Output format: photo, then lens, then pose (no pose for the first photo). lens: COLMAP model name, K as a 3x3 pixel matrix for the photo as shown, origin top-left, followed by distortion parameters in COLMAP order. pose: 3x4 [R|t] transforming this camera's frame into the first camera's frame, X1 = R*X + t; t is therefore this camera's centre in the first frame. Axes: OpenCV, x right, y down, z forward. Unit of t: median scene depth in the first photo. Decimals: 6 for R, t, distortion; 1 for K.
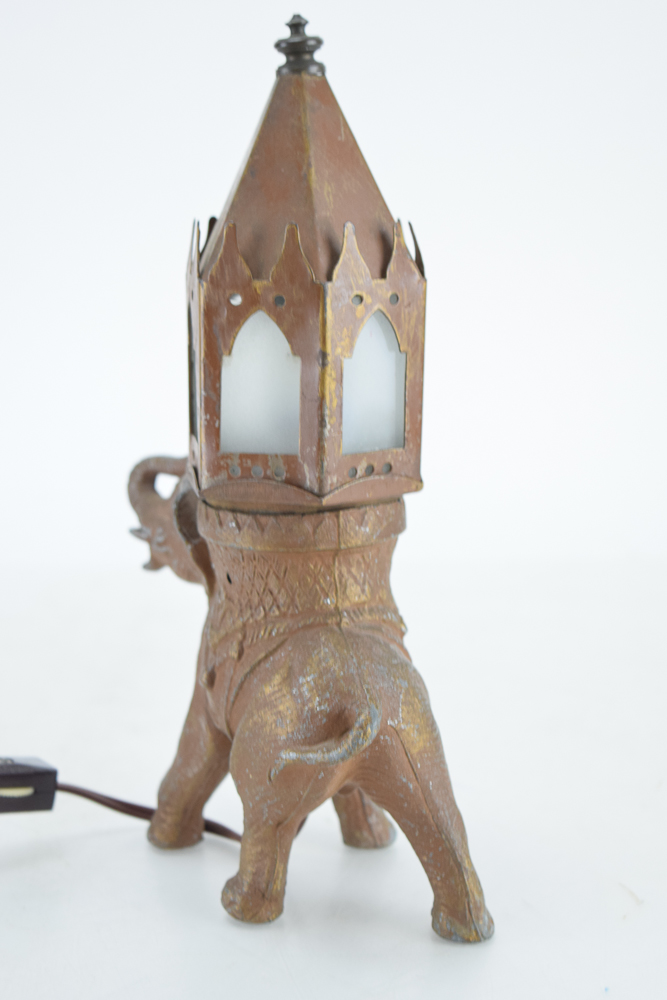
lens RADIAL K [[2188.7, 0, 333.5], [0, 2188.7, 500.0], [0, 0, 1]] dist [0.016770, 0.056650]
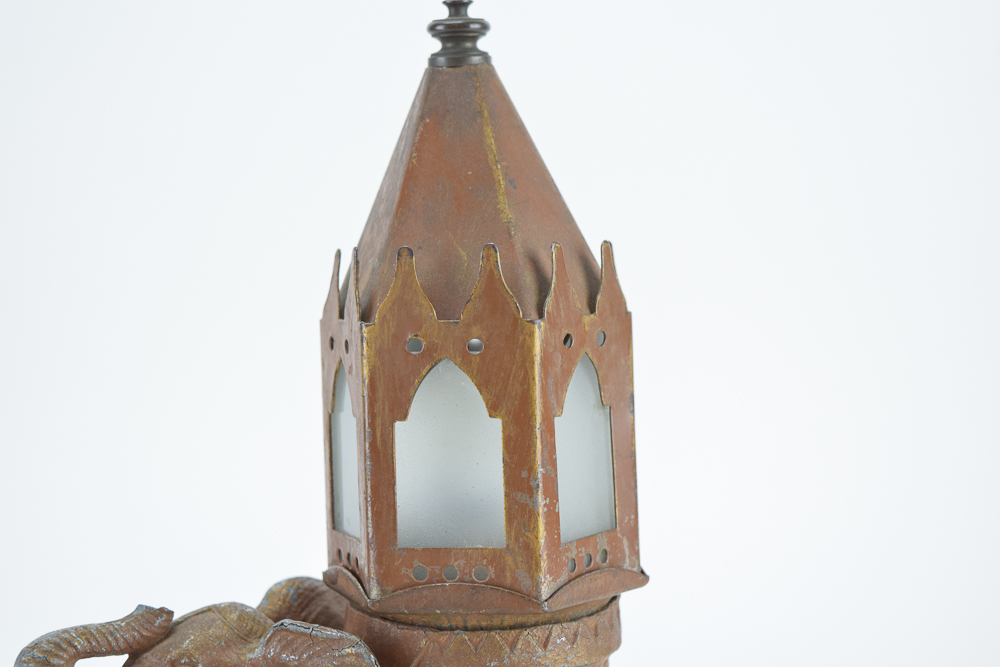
lens RADIAL K [[1829.2, 0, 500.0], [0, 1829.2, 333.5], [0, 0, 1]] dist [0.022512, 0.055853]
pose [[0.301657, -0.044802, 0.952363, -0.652119], [0.189936, 0.981697, -0.013979, -0.088069], [-0.934306, 0.185105, 0.304645, 0.810283]]
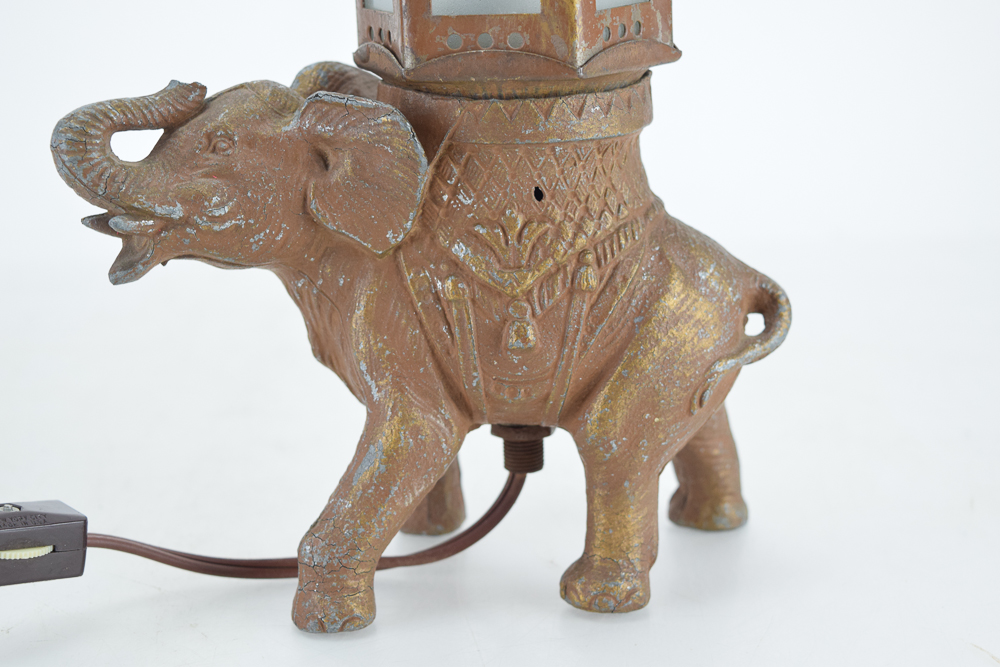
lens RADIAL K [[1829.2, 0, 500.0], [0, 1829.2, 333.5], [0, 0, 1]] dist [0.022512, 0.055853]
pose [[0.295739, -0.243458, 0.923724, -0.663317], [0.195269, 0.961967, 0.191021, -0.041714], [-0.935098, 0.123882, 0.332031, 0.832617]]
